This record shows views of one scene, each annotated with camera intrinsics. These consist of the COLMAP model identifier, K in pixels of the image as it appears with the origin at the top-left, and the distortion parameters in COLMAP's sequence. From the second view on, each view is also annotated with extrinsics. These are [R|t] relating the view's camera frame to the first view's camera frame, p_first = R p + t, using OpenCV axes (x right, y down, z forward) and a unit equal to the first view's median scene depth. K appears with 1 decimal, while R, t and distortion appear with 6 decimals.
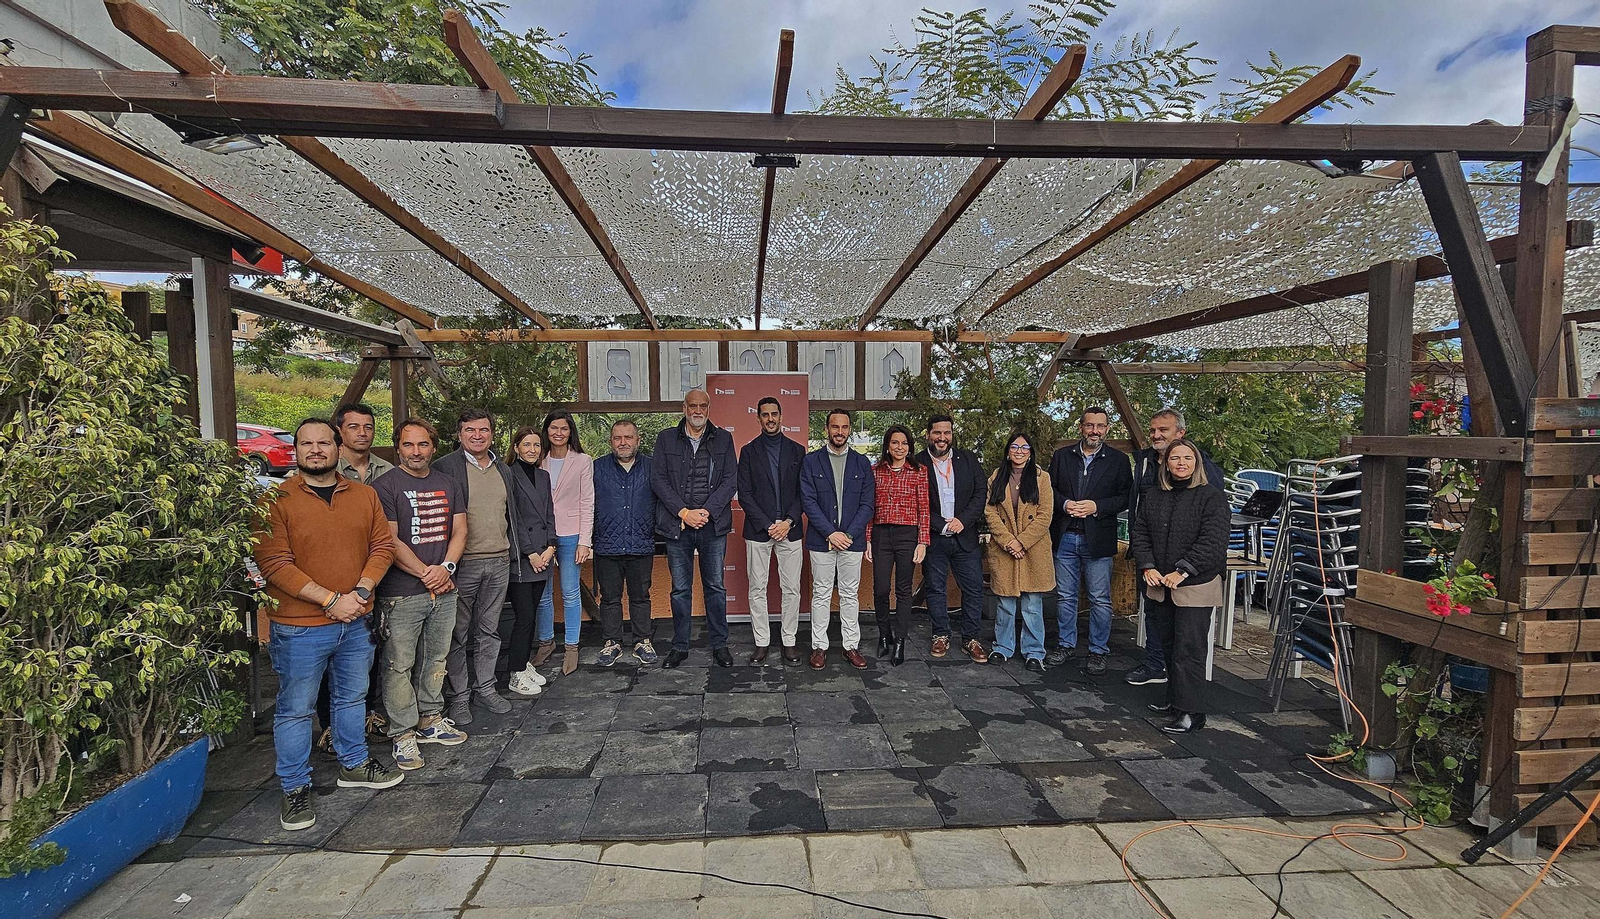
lens RADIAL K [[754.7, 0, 800.0], [0, 754.7, 459.5], [0, 0, 1]] dist [-0.000884, 0.000377]
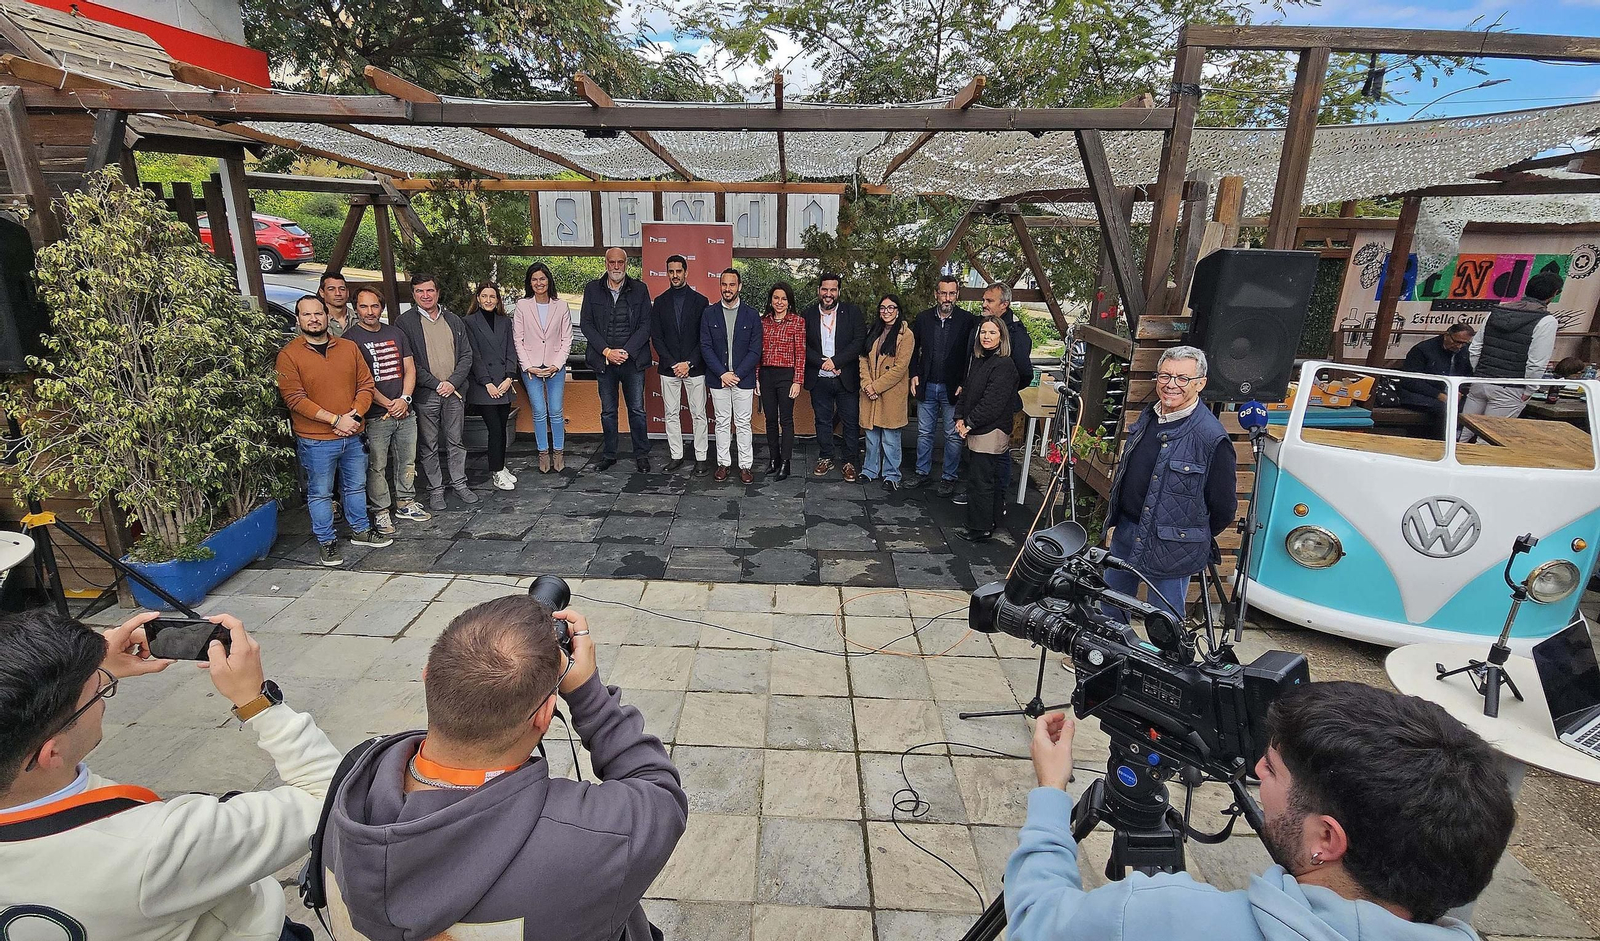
lens RADIAL K [[865.0, 0, 783.4], [0, 865.0, 472.3], [0, 0, 1]] dist [-0.002045, -0.000669]
pose [[0.994835, 0.049640, -0.088534, 0.348681], [-0.025307, 0.966009, 0.257265, -0.146009], [0.098295, -0.253696, 0.962277, -0.506026]]
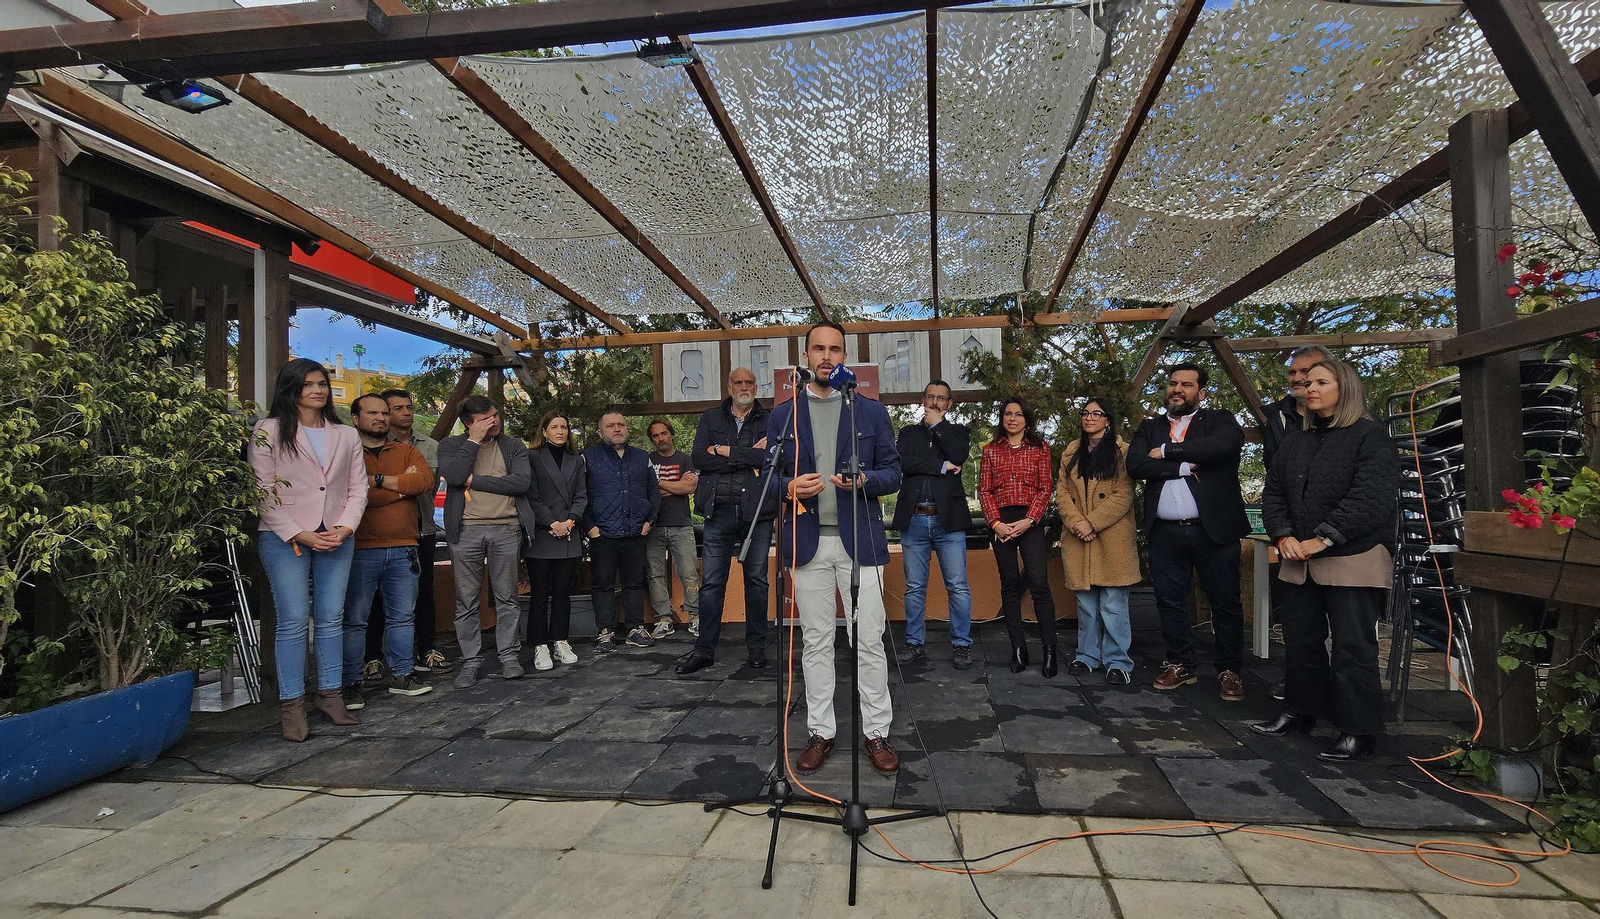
lens RADIAL K [[747.1, 0, 854.2], [0, 747.1, 461.9], [0, 0, 1]] dist [-0.000284, -0.000073]
pose [[0.979590, -0.026419, -0.199261, 0.268702], [0.009478, 0.996293, -0.085498, 0.145178], [0.200781, 0.081864, 0.976210, 0.123532]]
